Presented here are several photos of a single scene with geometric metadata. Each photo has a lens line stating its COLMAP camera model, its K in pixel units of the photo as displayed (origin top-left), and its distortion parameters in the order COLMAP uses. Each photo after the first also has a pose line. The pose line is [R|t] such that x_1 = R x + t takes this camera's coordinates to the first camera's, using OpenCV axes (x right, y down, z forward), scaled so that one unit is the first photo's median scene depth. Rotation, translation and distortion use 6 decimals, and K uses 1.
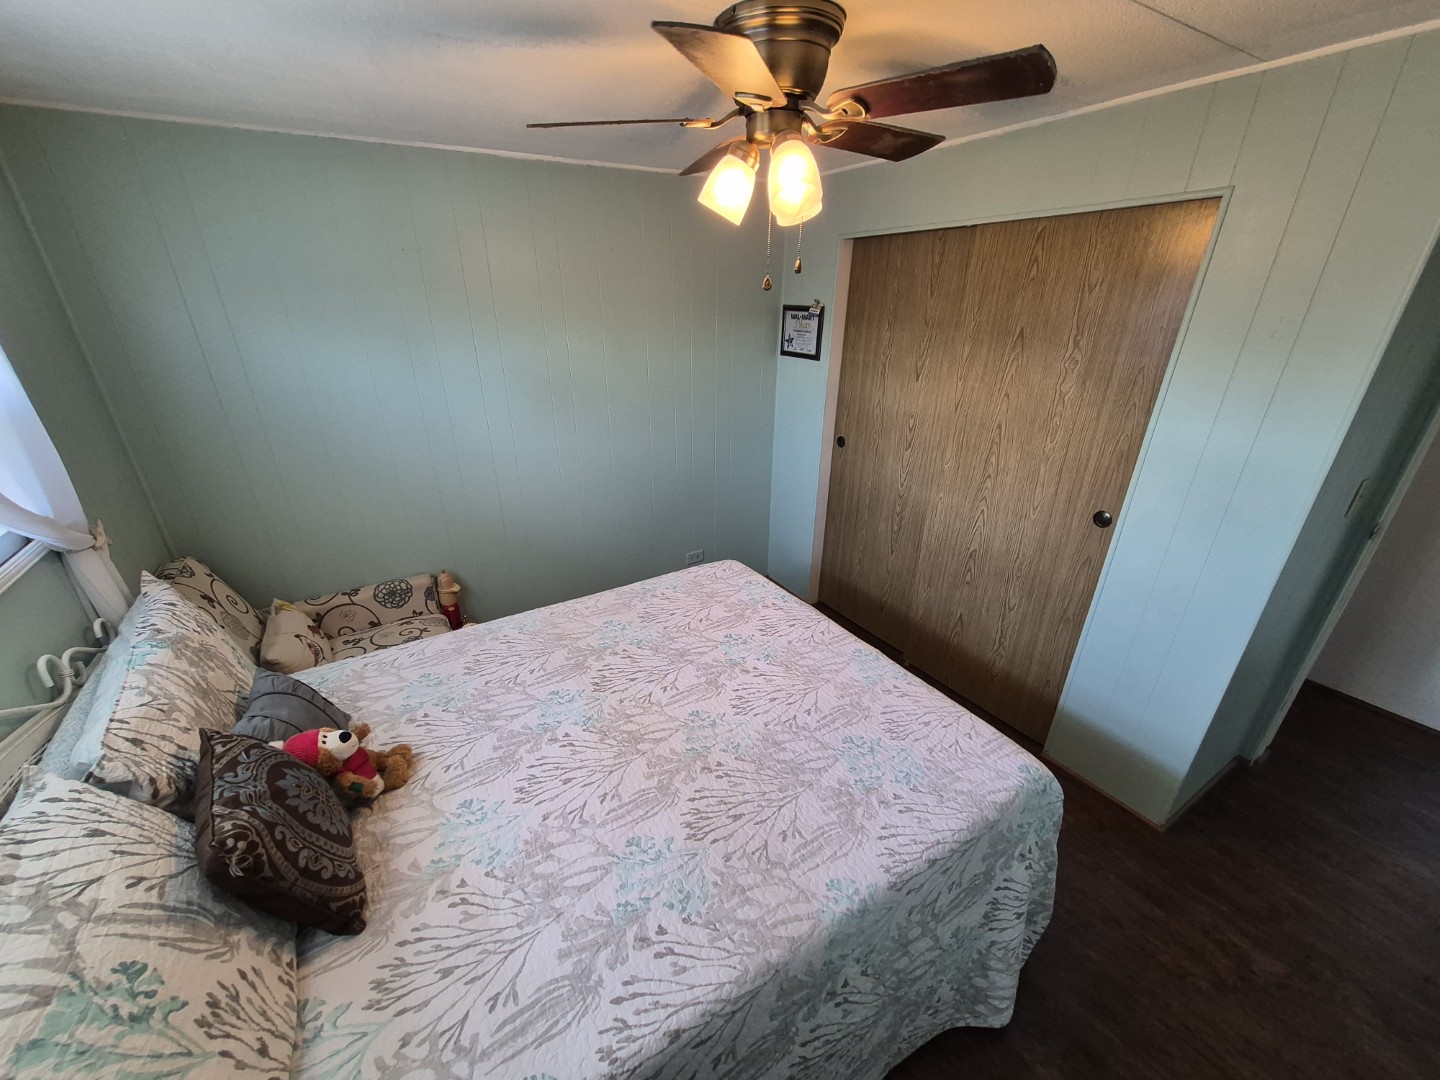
lens RADIAL K [[563.4, 0, 697.4], [0, 563.4, 552.2], [0, 0, 1]] dist [0.001358, 0.000486]
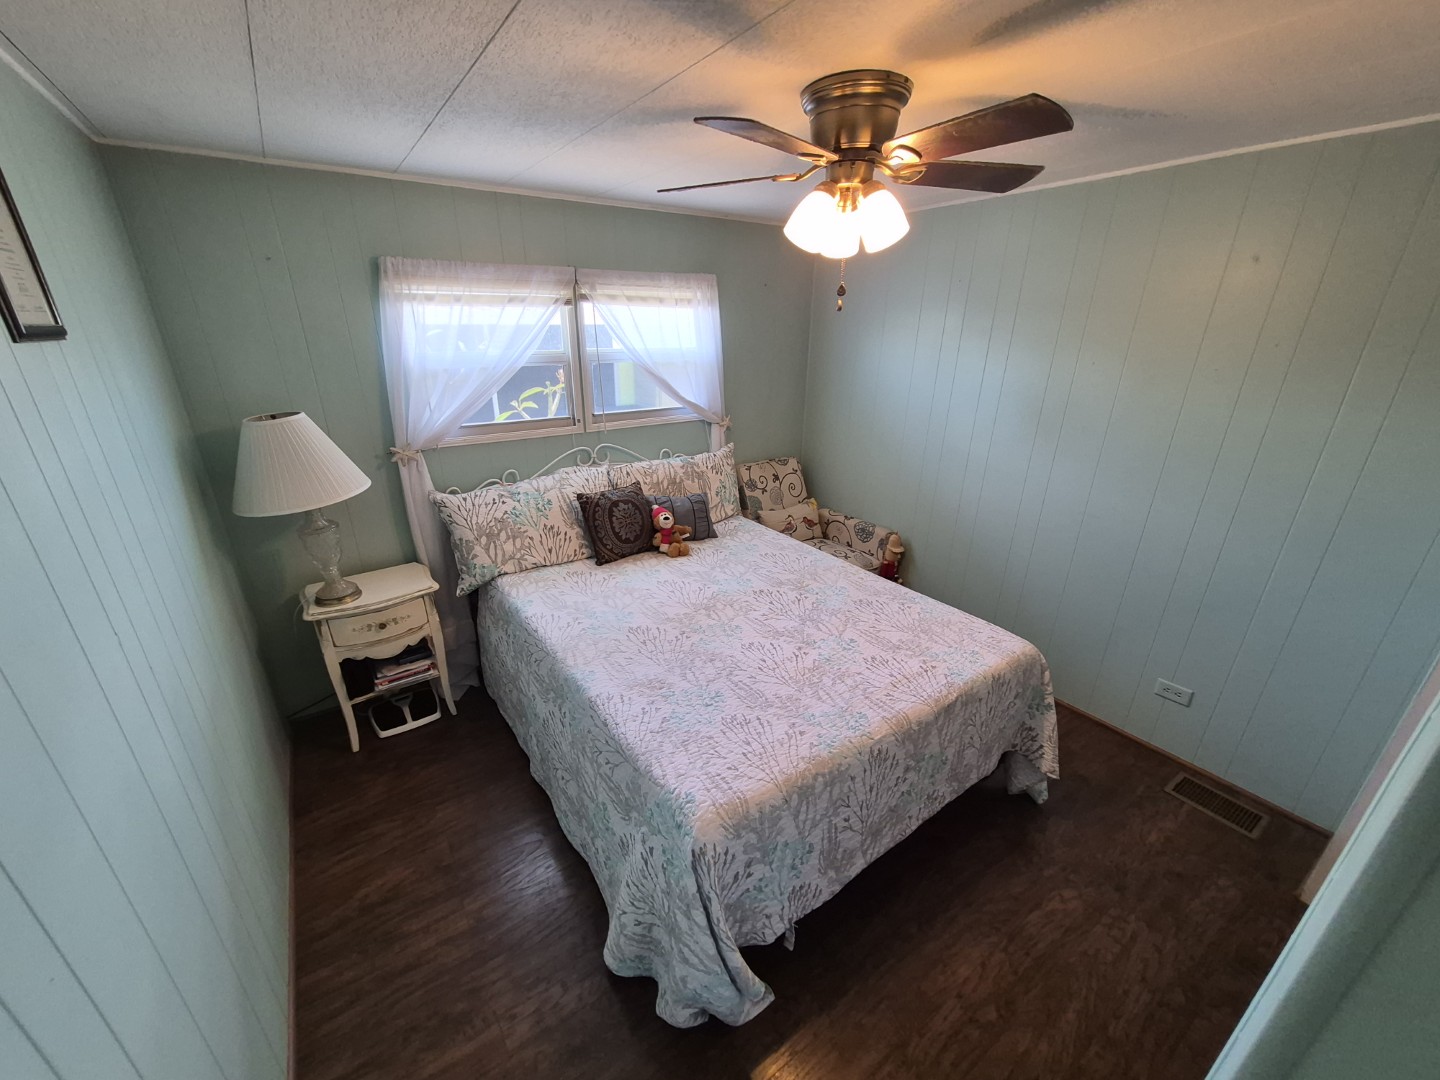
lens RADIAL K [[563.4, 0, 697.4], [0, 563.4, 552.2], [0, 0, 1]] dist [0.001358, 0.000486]
pose [[0.053814, 0.384065, -0.921737, 0.994935], [-0.417245, 0.847276, 0.328679, -0.225478], [0.907199, 0.366902, 0.205844, 0.498404]]
